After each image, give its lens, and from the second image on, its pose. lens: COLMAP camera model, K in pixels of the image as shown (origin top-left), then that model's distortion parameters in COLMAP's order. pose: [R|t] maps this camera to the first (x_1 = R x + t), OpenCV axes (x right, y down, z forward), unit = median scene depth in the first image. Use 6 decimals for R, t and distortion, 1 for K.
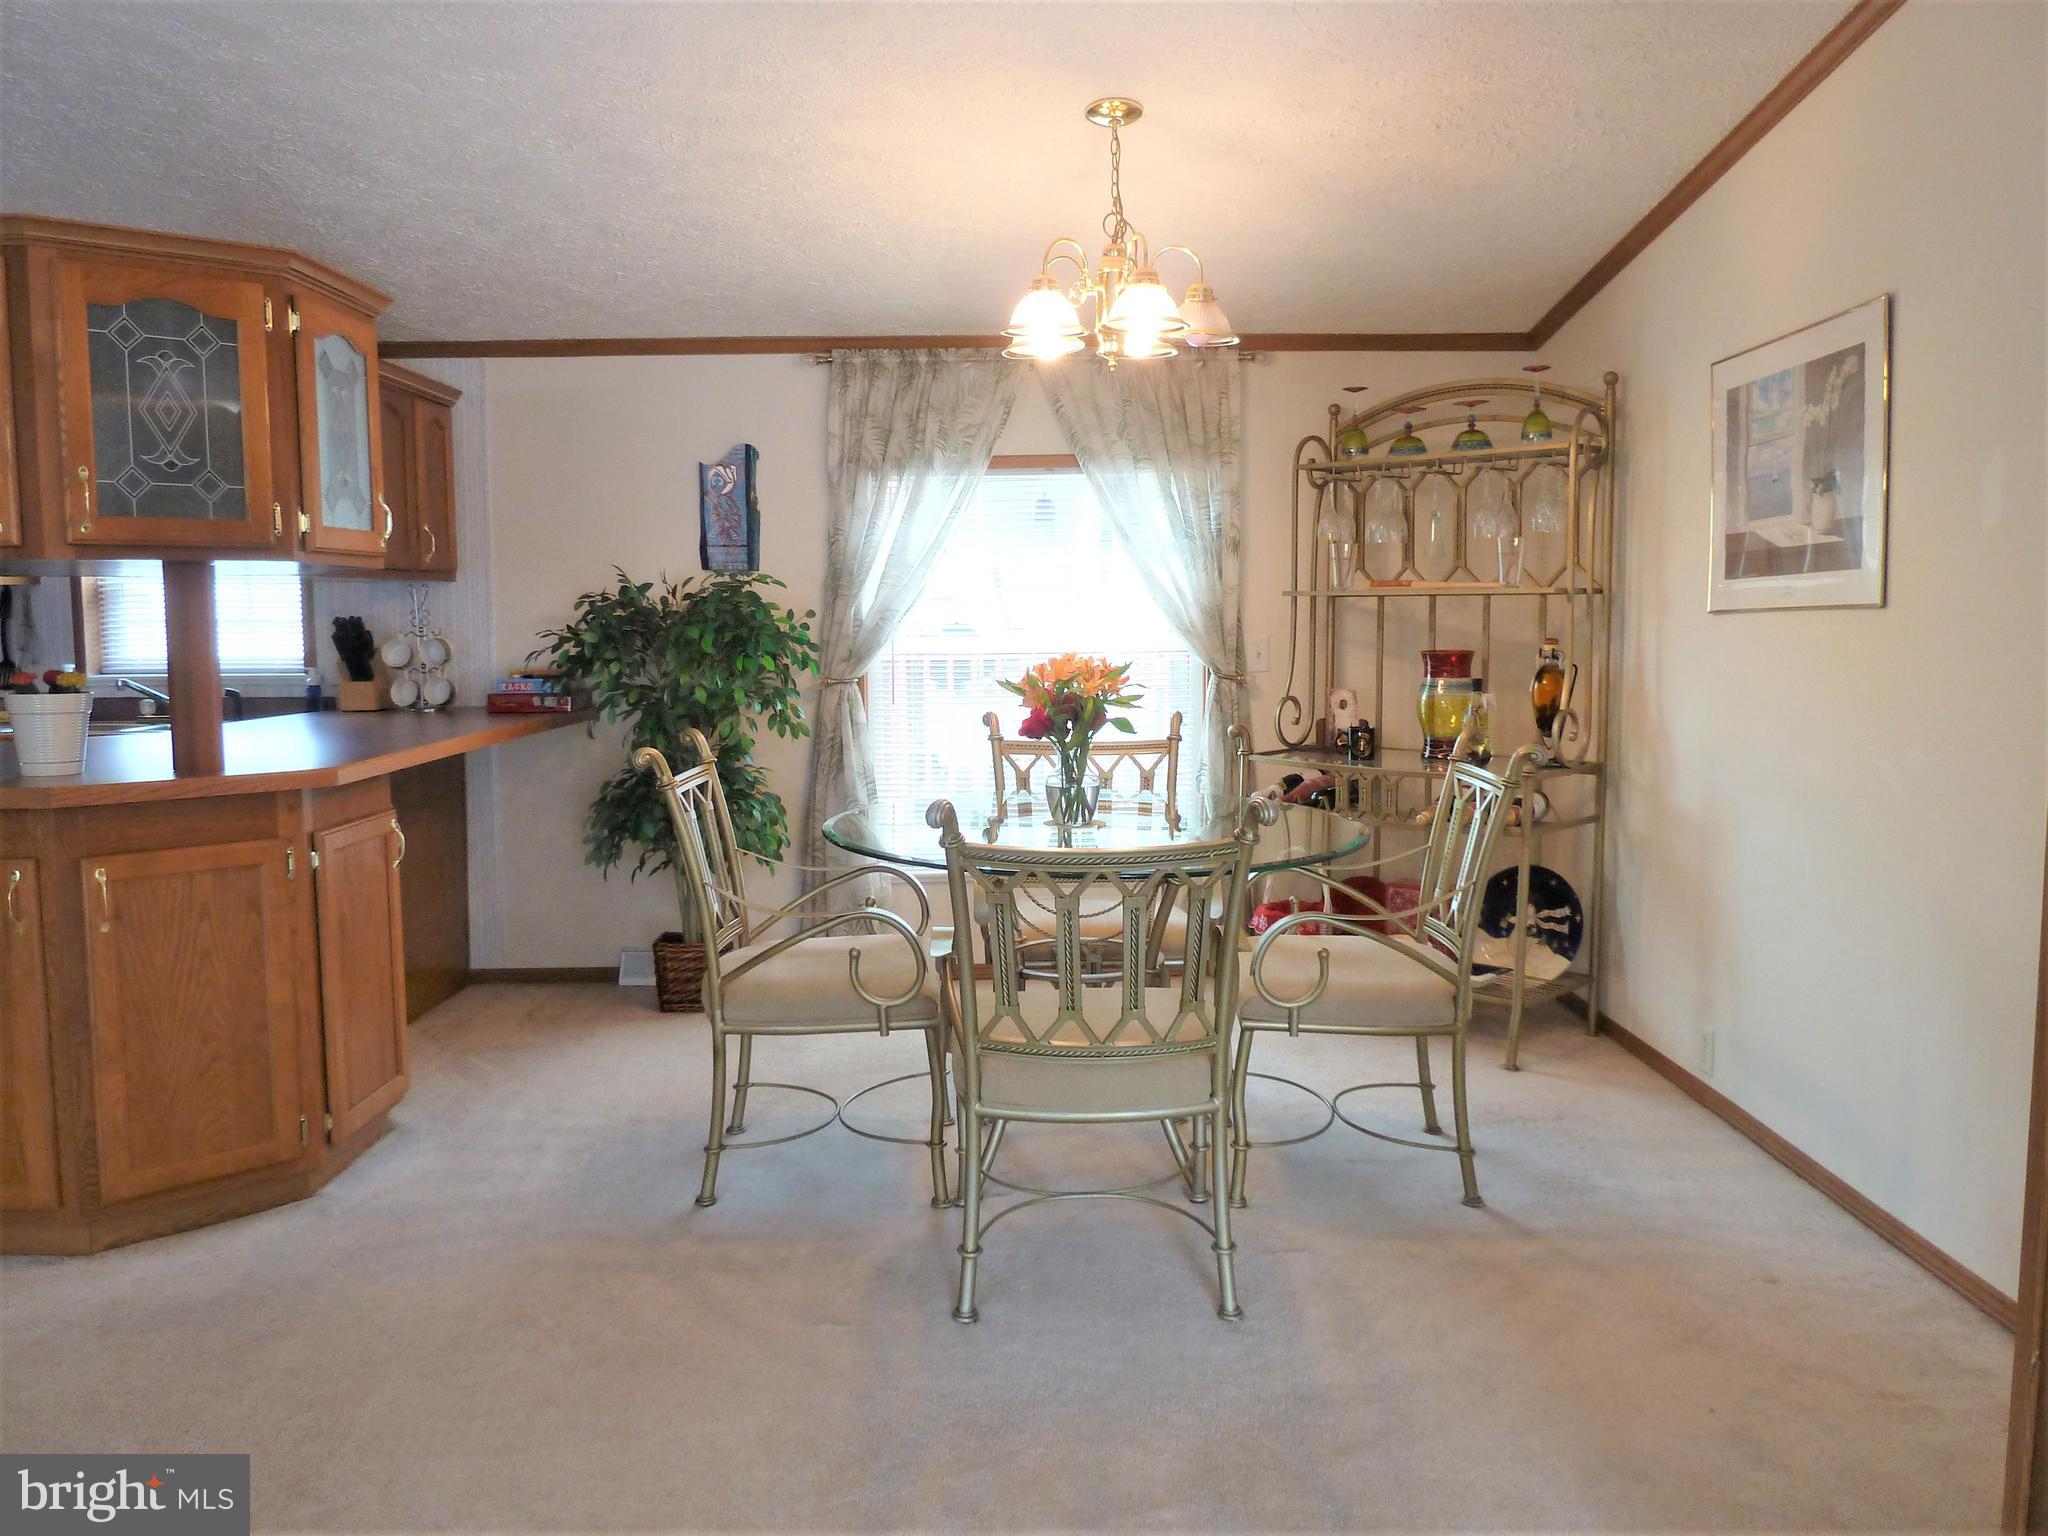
lens RADIAL K [[1528.9, 0, 1026.4], [0, 1528.9, 756.6], [0, 0, 1]] dist [-0.037373, 0.007302]
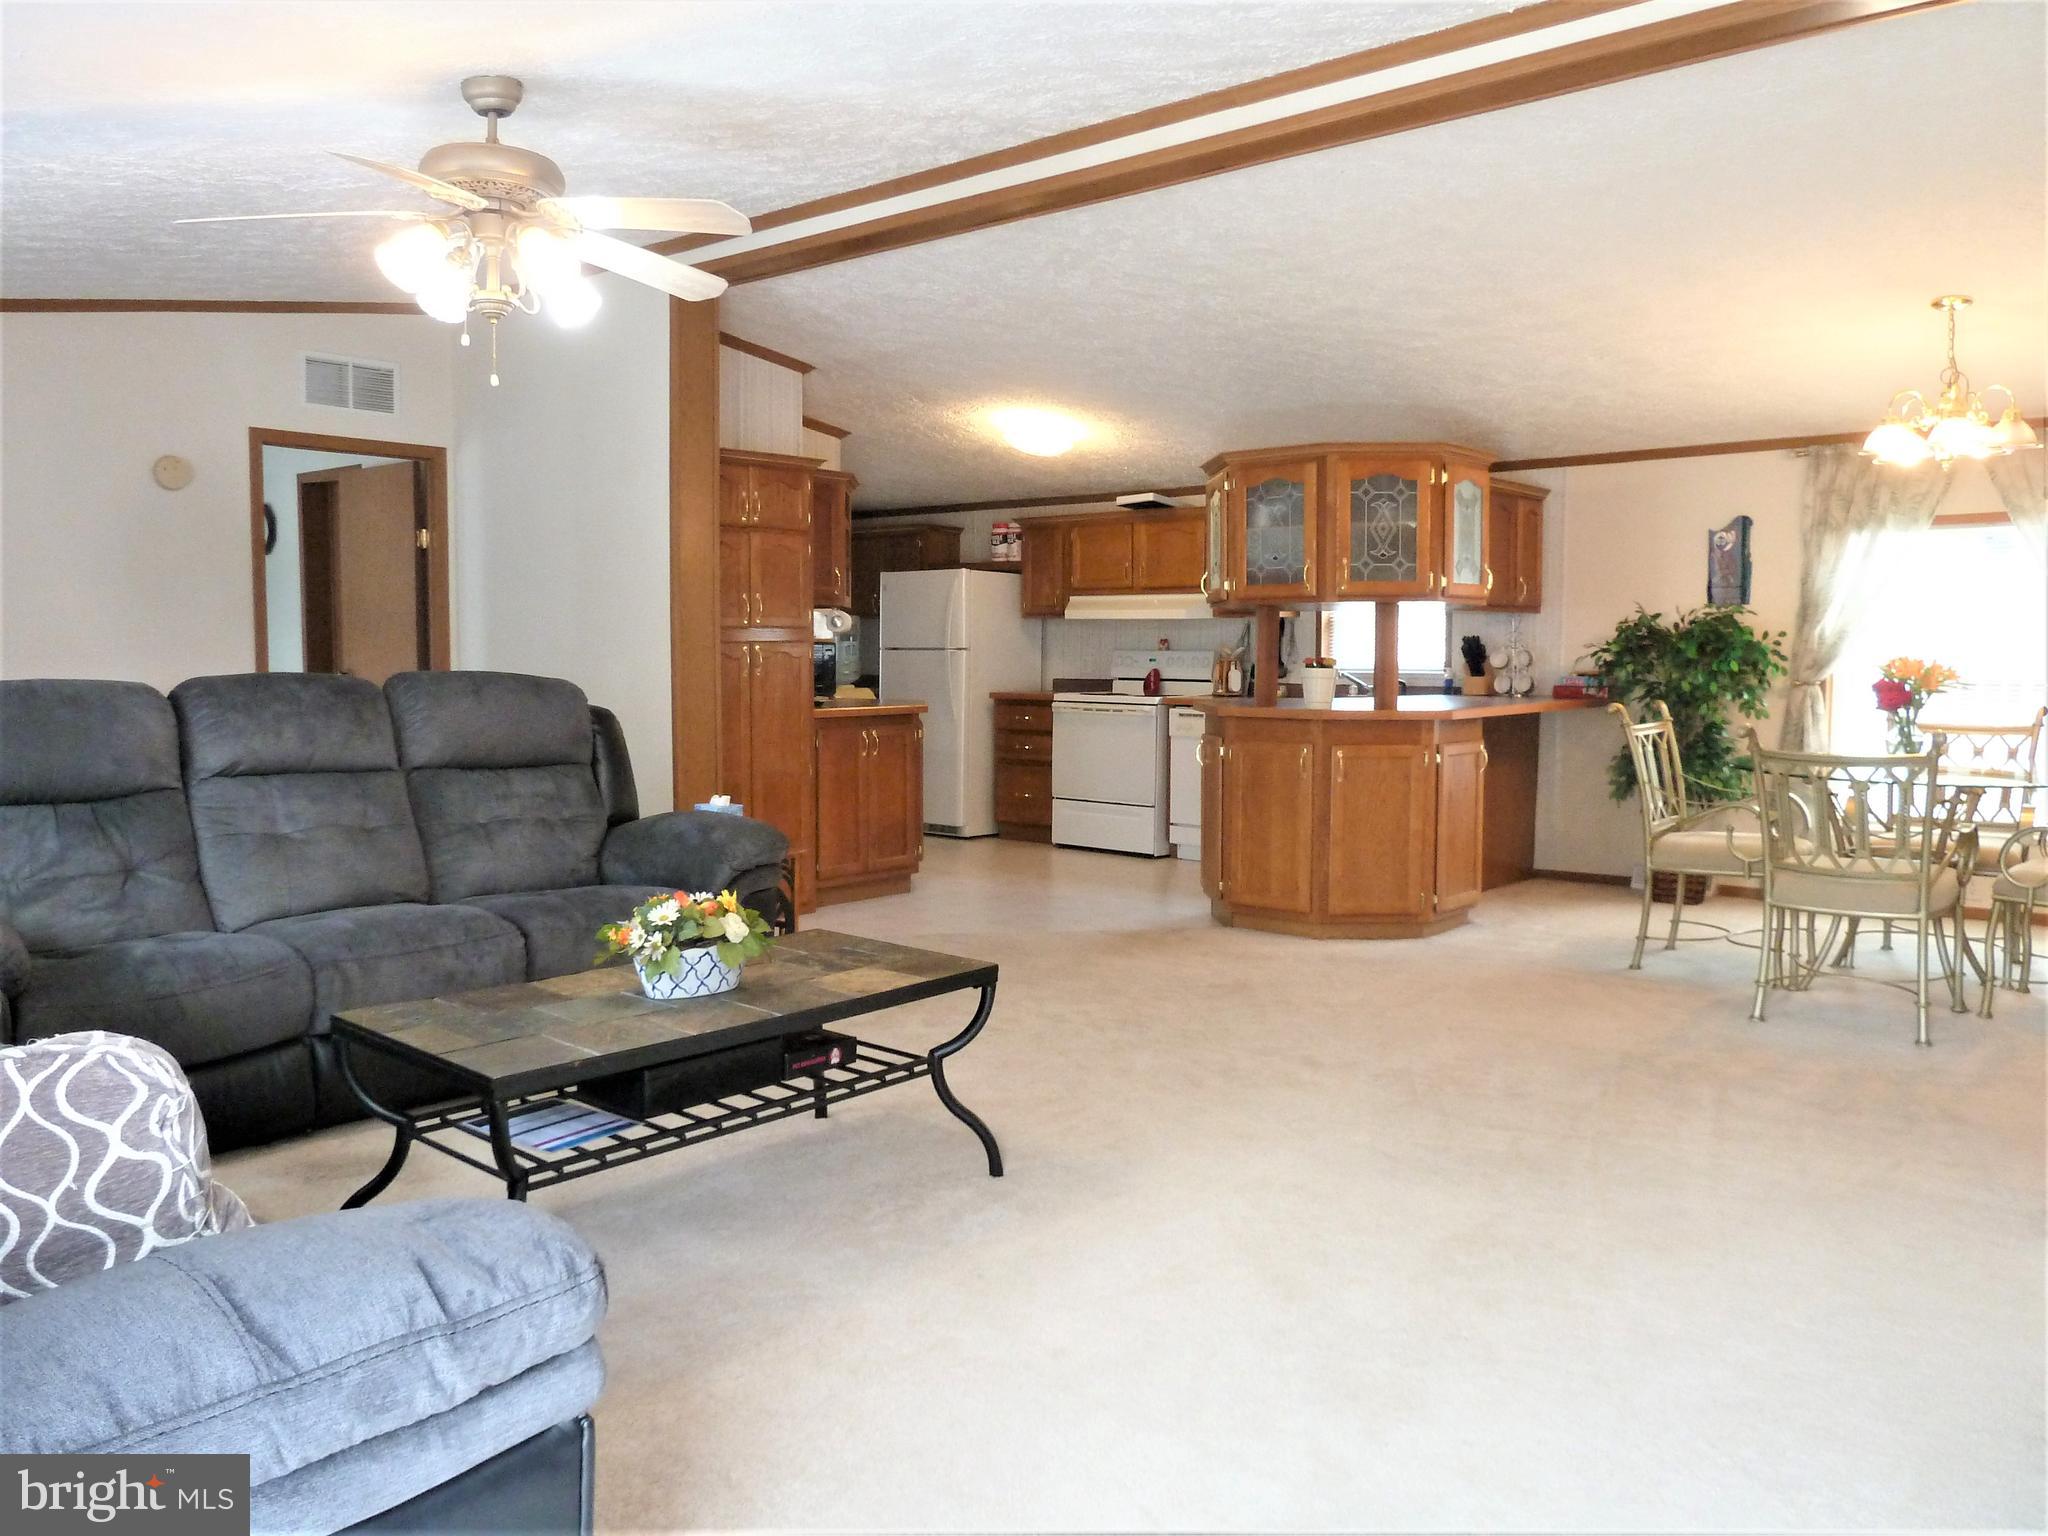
lens RADIAL K [[1528.9, 0, 1026.4], [0, 1528.9, 756.6], [0, 0, 1]] dist [-0.037373, 0.007302]
pose [[0.751913, 0.049709, -0.657386, 0.281456], [-0.065338, 0.997863, 0.000722, 0.069213], [0.656017, 0.042409, 0.753554, -0.549771]]
